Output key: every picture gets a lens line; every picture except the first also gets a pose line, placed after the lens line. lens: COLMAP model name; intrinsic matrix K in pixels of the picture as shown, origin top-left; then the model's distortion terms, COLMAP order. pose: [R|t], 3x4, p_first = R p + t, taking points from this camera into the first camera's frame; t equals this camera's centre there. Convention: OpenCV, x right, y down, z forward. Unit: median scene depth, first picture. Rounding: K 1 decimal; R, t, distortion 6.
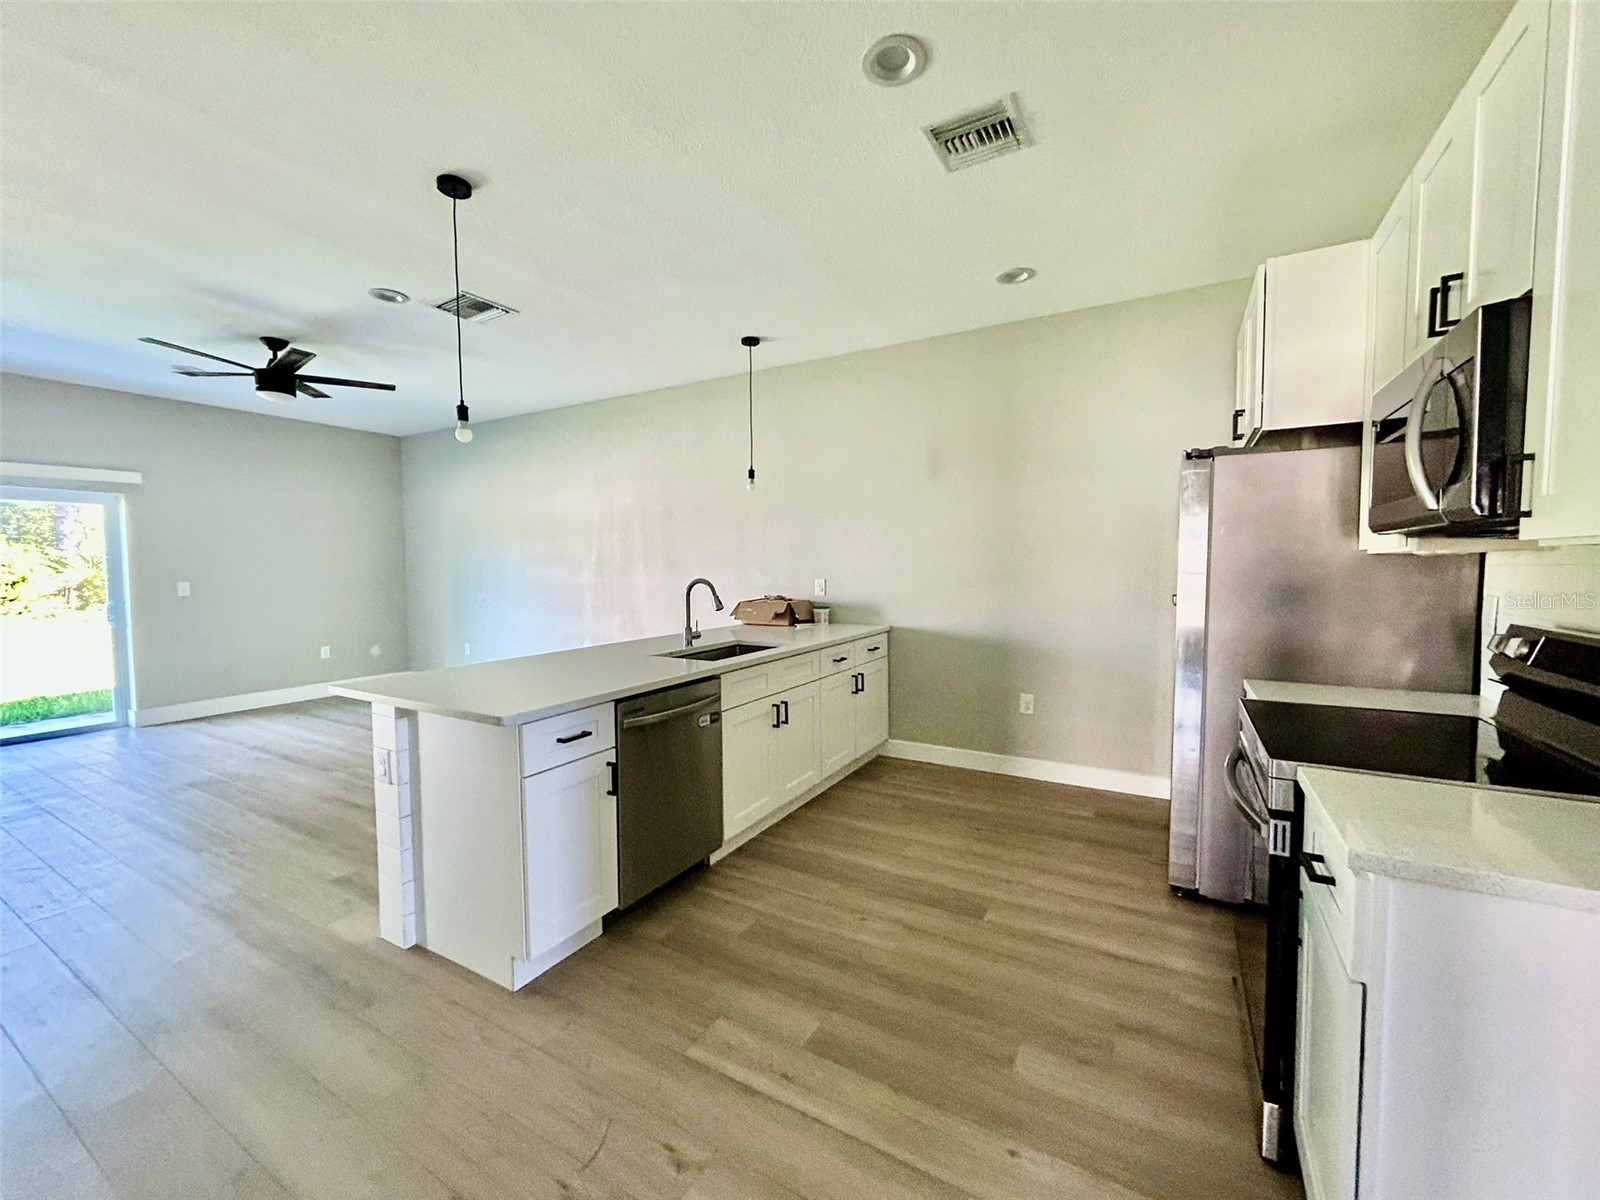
lens RADIAL K [[644.8, 0, 799.7], [0, 644.8, 601.1], [0, 0, 1]] dist [0.000765, 0.000605]
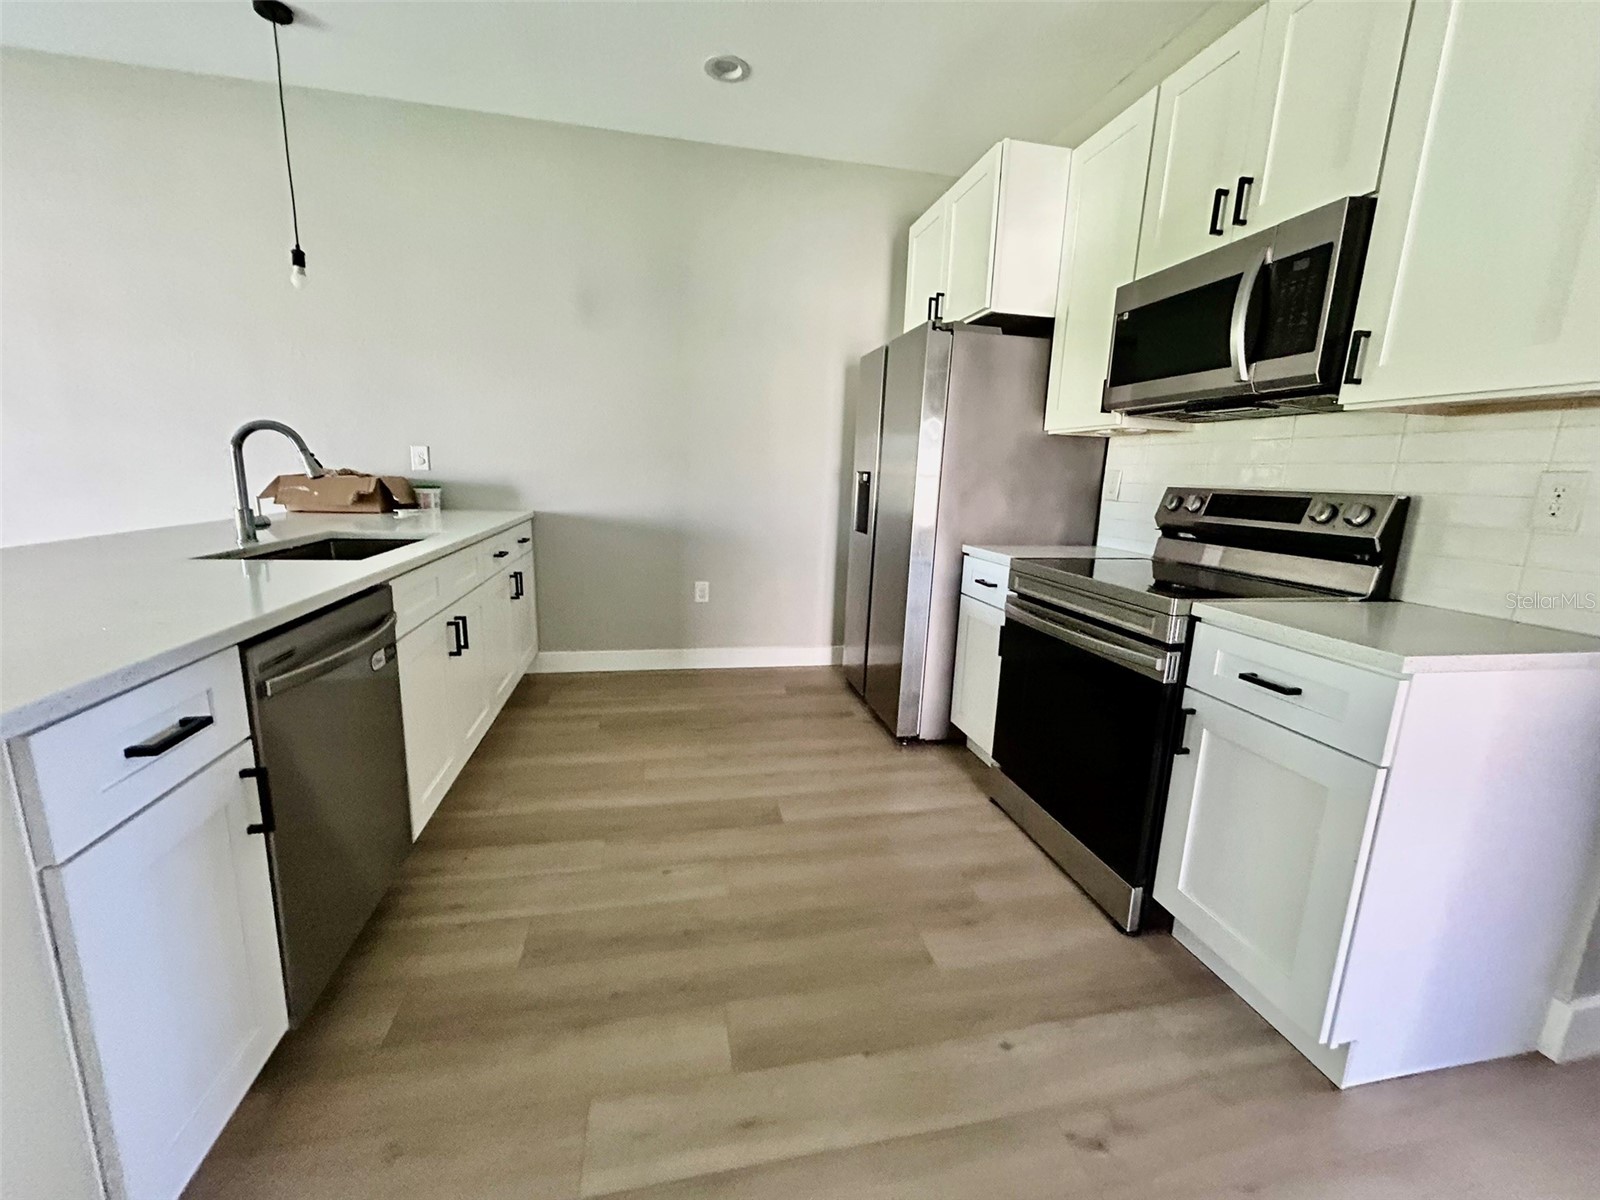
lens RADIAL K [[644.8, 0, 792.1], [0, 644.8, 597.7], [0, 0, 1]] dist [0.000765, 0.000605]
pose [[0.746744, -0.097017, 0.657998, -0.246711], [-0.001690, 0.989024, 0.147743, 0.042407], [-0.665110, -0.111438, 0.738384, 0.324324]]
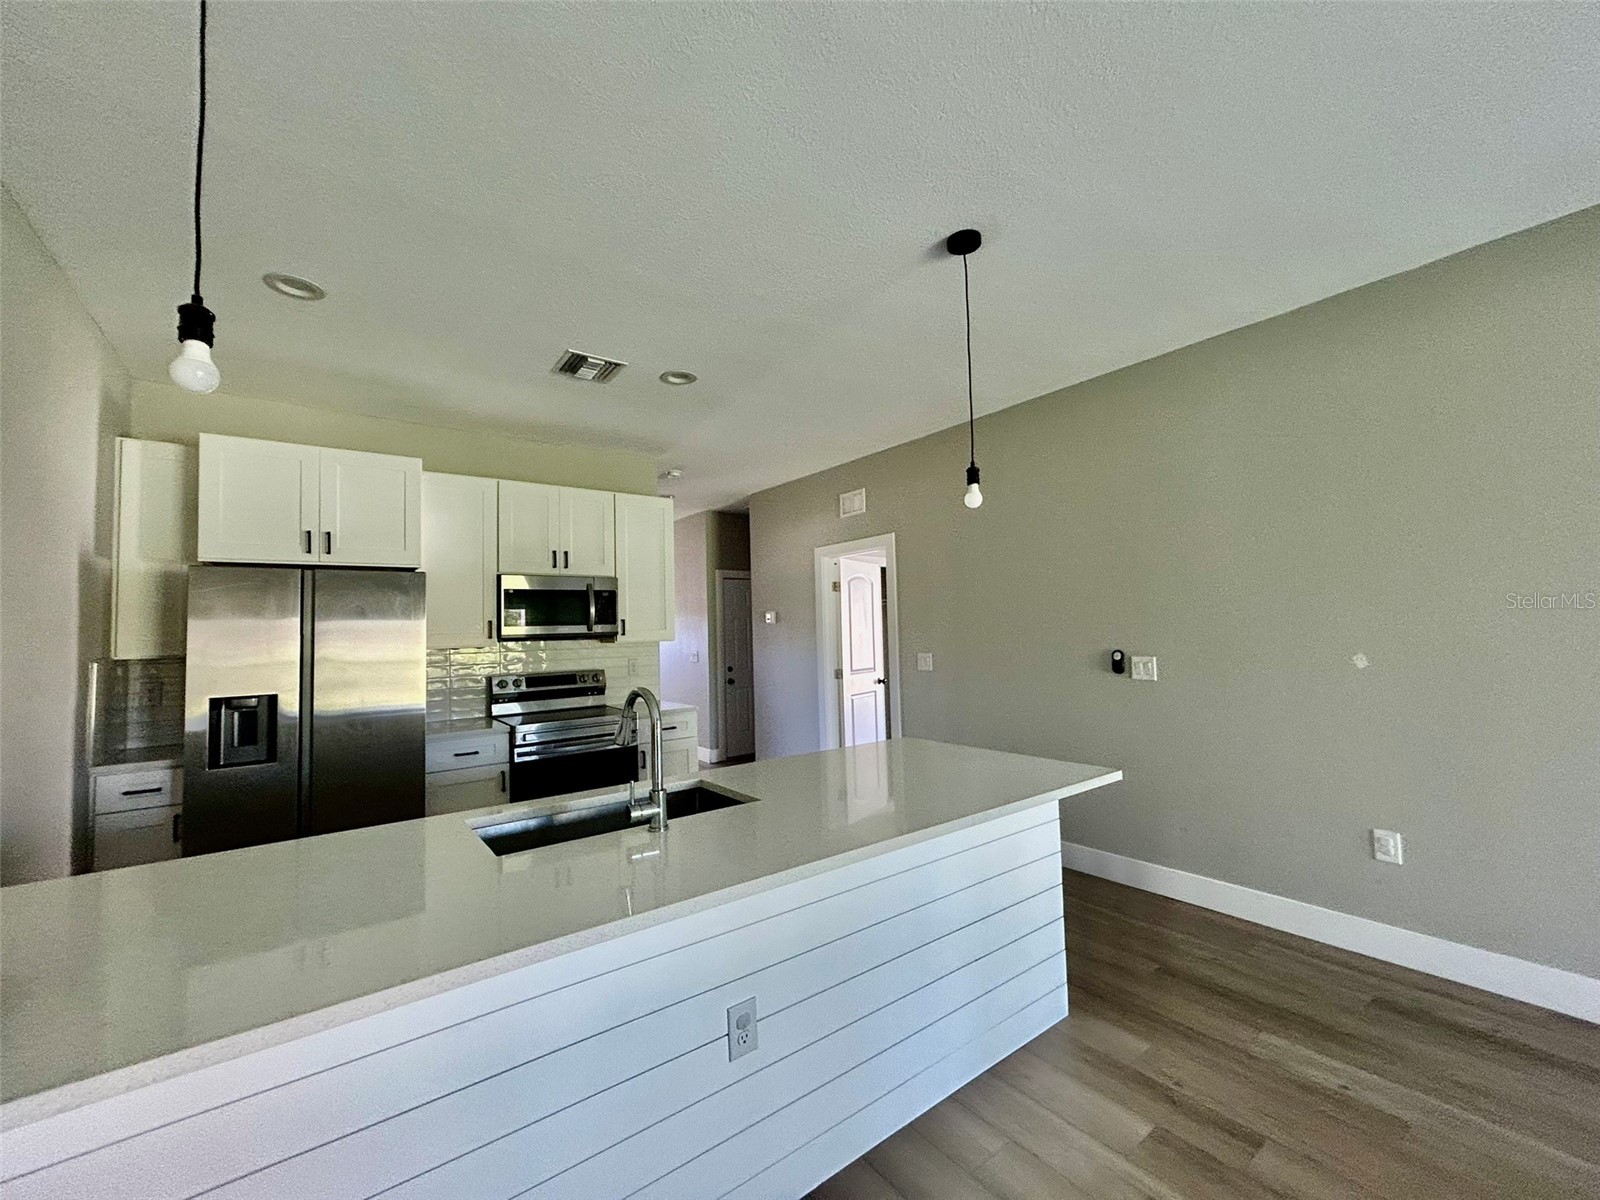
lens RADIAL K [[644.8, 0, 793.8], [0, 644.8, 596.5], [0, 0, 1]] dist [0.000765, 0.000605]
pose [[-0.917505, 0.050961, 0.394447, -0.584605], [0.054384, 0.998517, -0.002505, -0.124785], [-0.393990, 0.019153, -0.918915, 1.767892]]
